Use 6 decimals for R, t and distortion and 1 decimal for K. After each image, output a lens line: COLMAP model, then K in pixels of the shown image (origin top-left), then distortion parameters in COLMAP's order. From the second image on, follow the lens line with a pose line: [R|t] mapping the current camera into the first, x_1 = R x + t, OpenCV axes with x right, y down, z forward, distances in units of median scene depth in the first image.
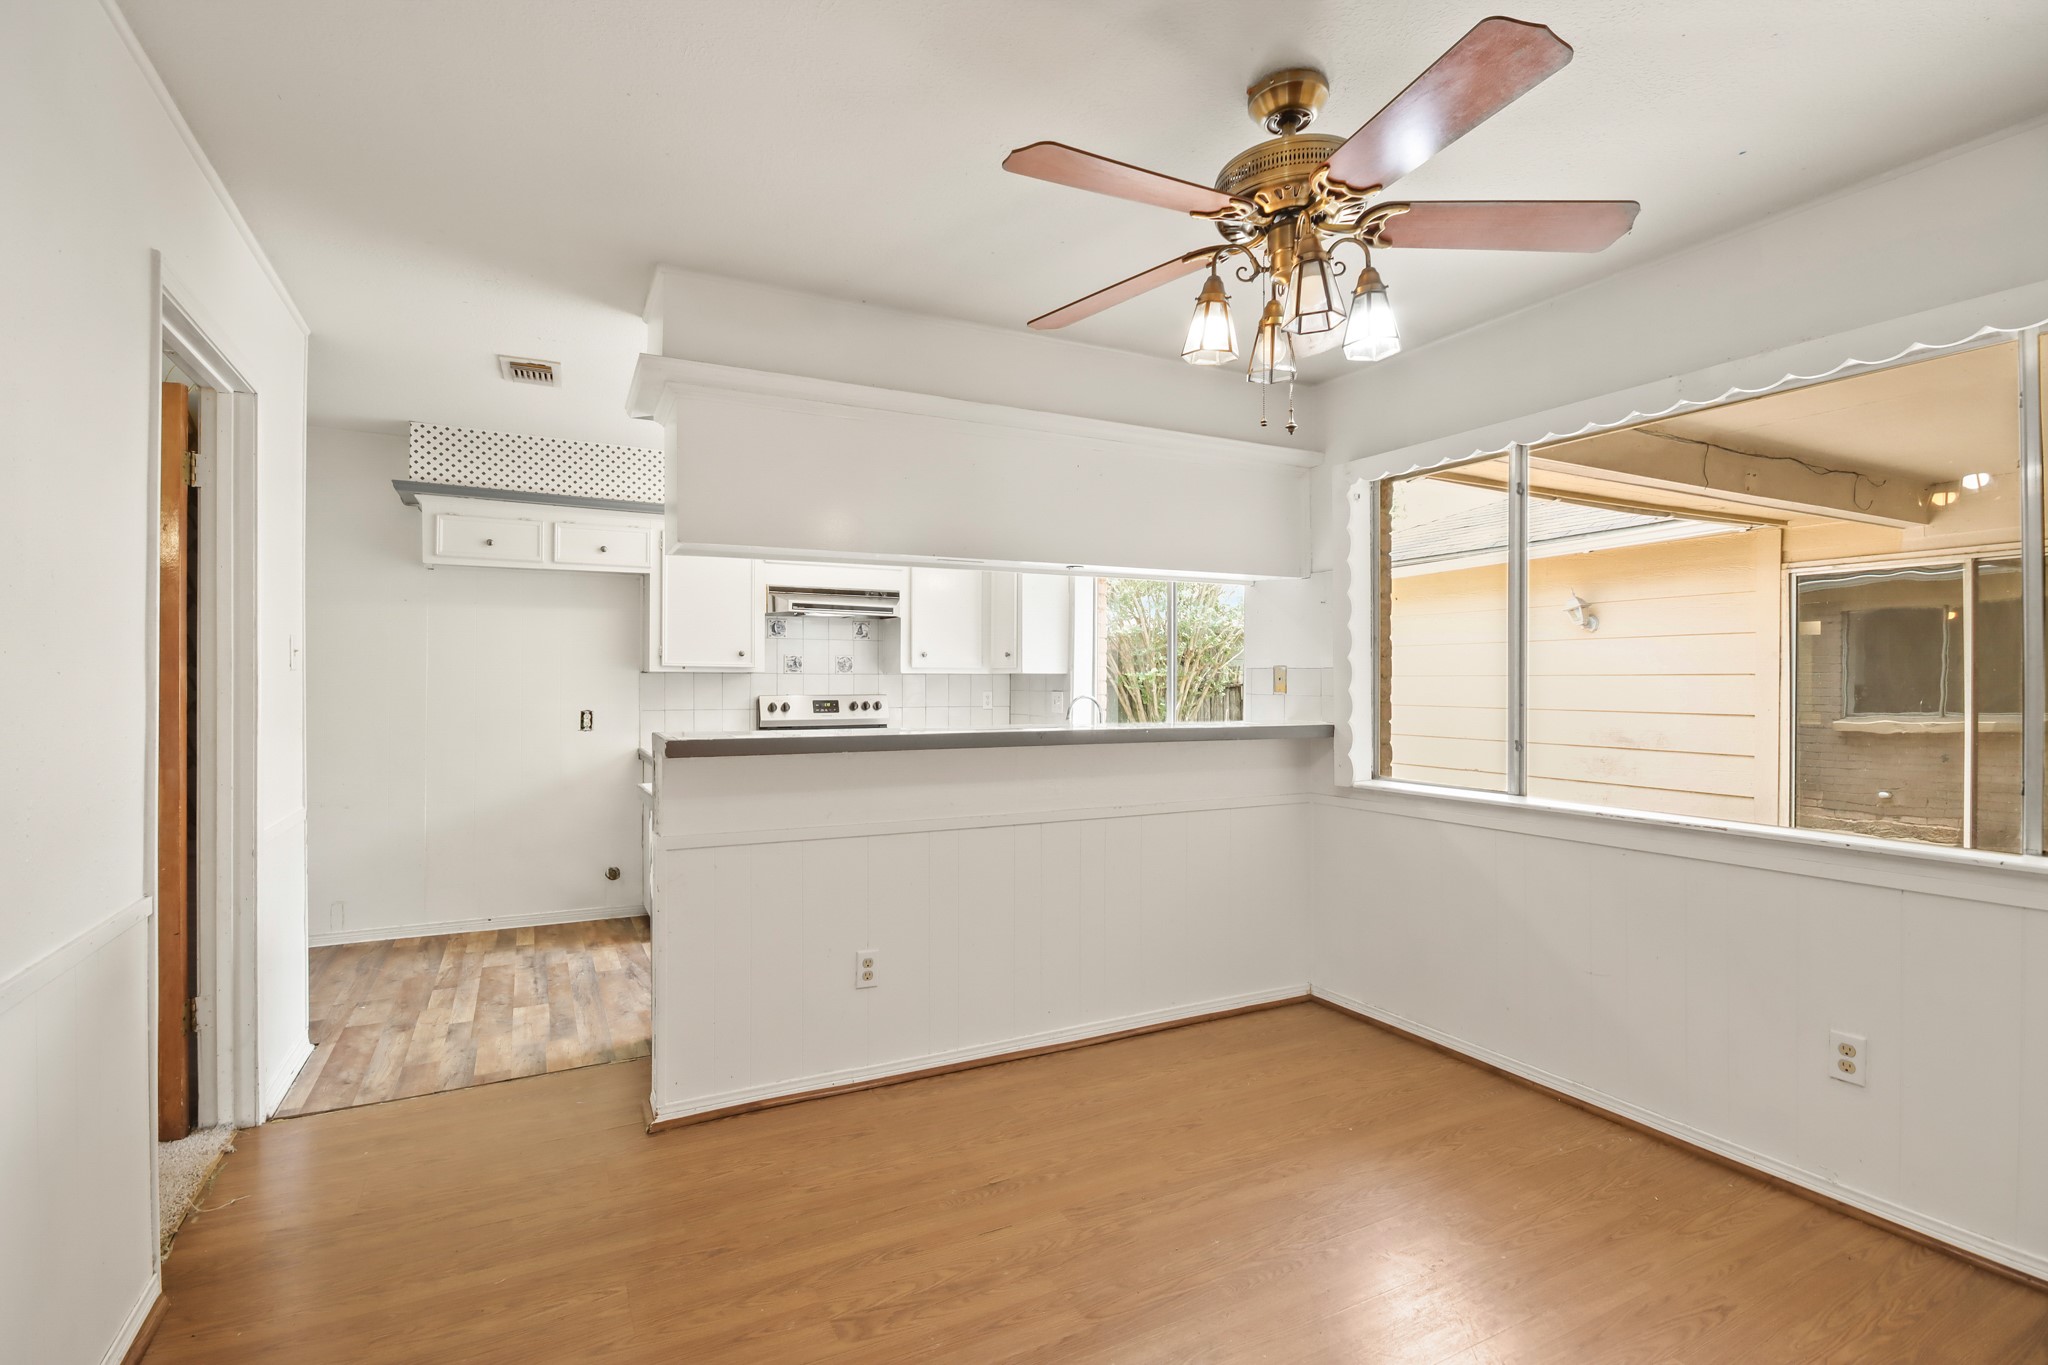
lens RADIAL K [[966.2, 0, 1021.7], [0, 966.2, 683.4], [0, 0, 1]] dist [0.003002, 0.000015]
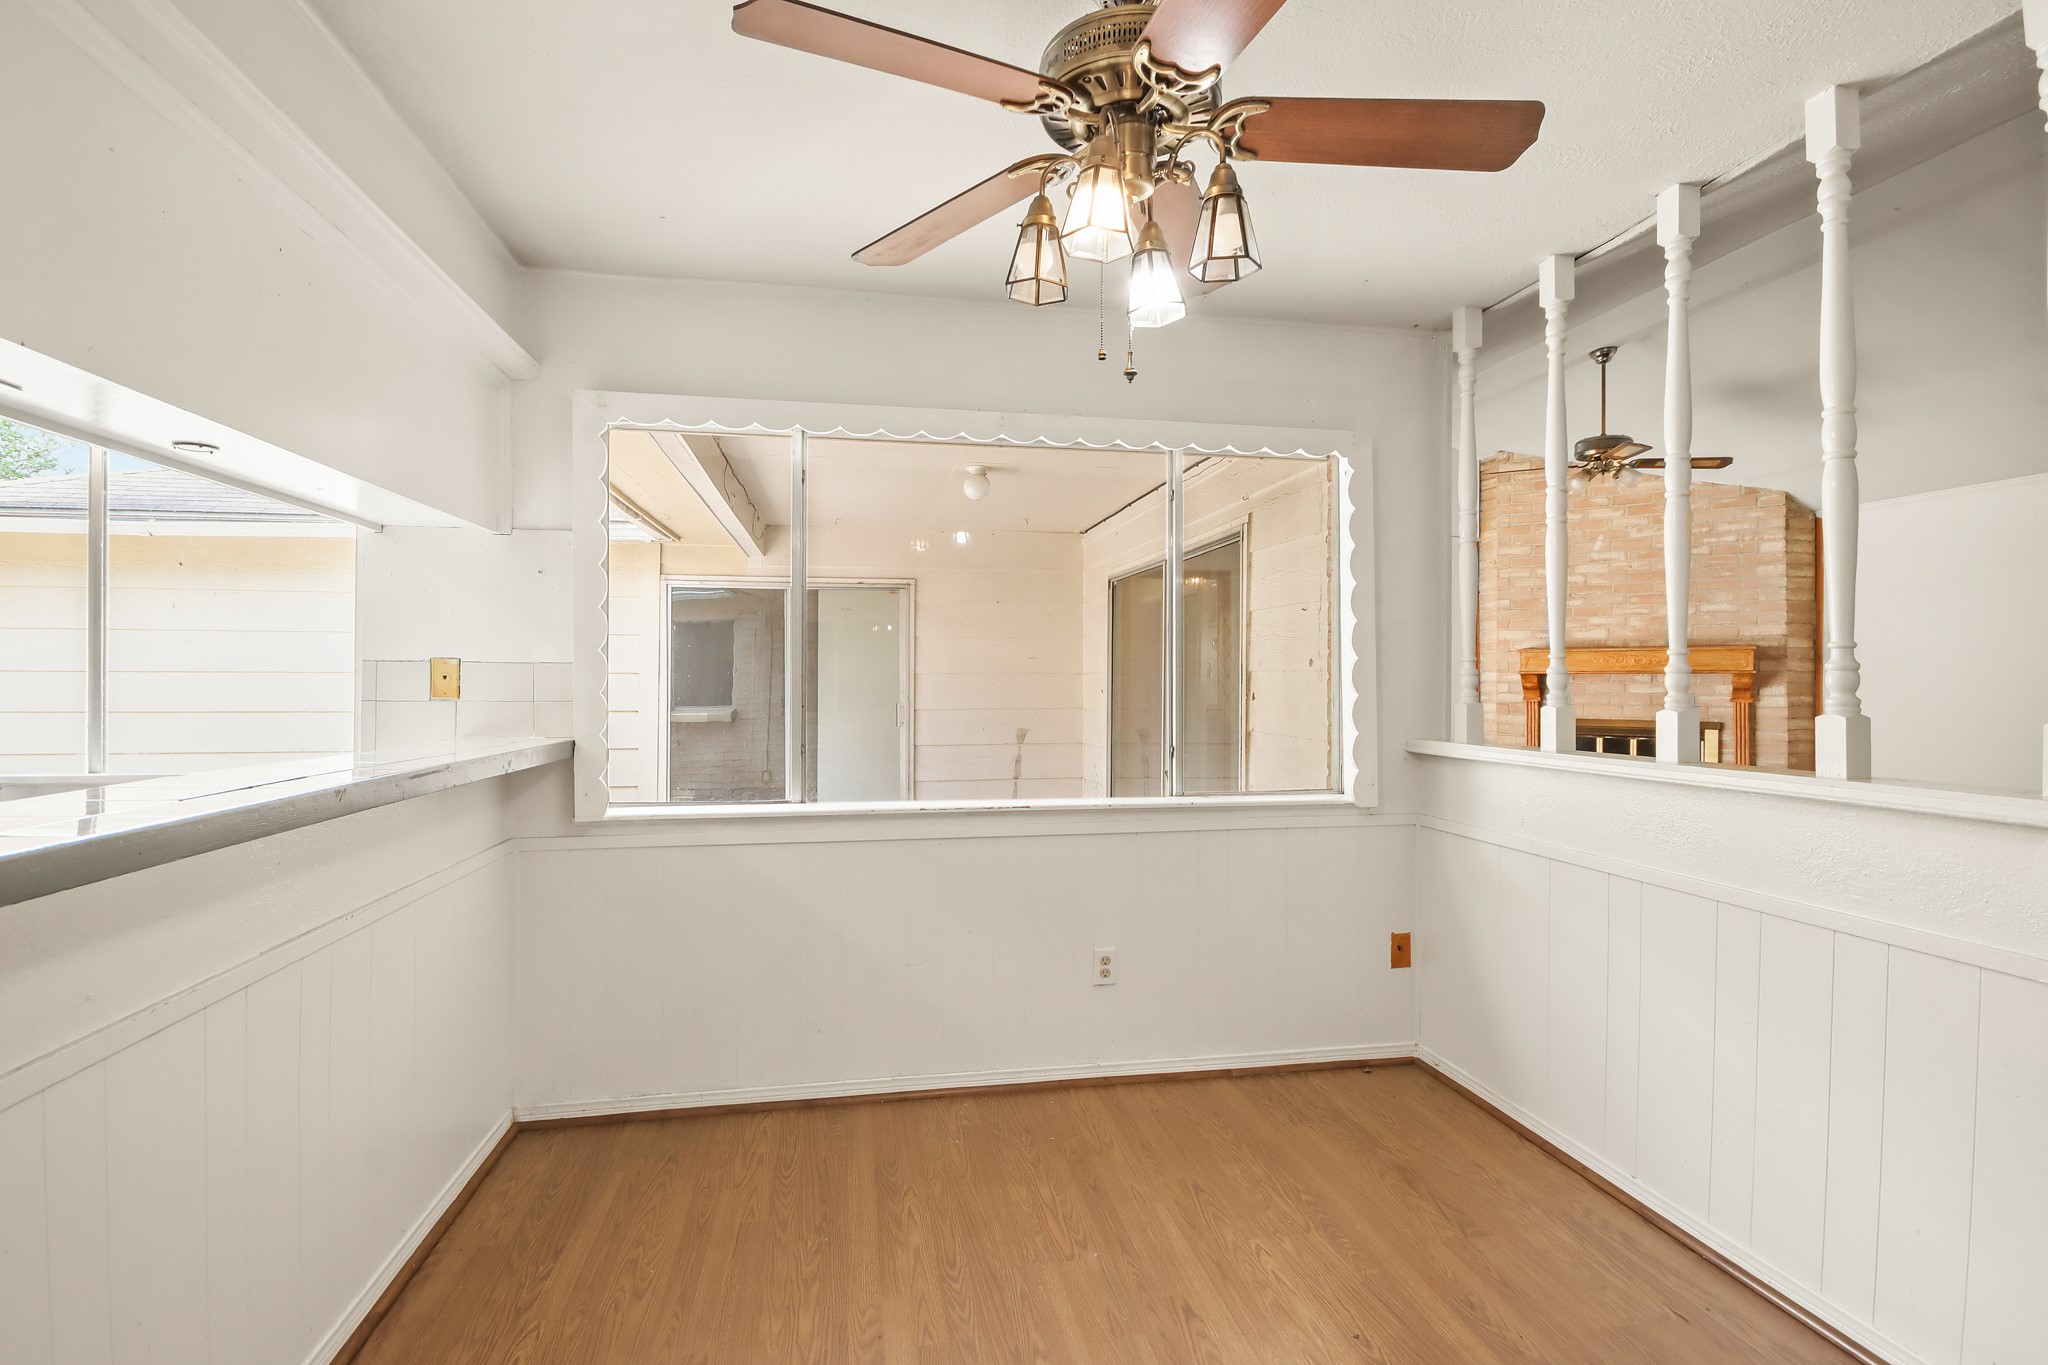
lens RADIAL K [[966.2, 0, 1023.3], [0, 966.2, 686.8], [0, 0, 1]] dist [0.003002, 0.000015]
pose [[0.295188, -0.006290, 0.955419, -0.362269], [-0.001541, 0.999974, 0.007060, -0.004932], [-0.955438, -0.003556, 0.295170, 0.584550]]
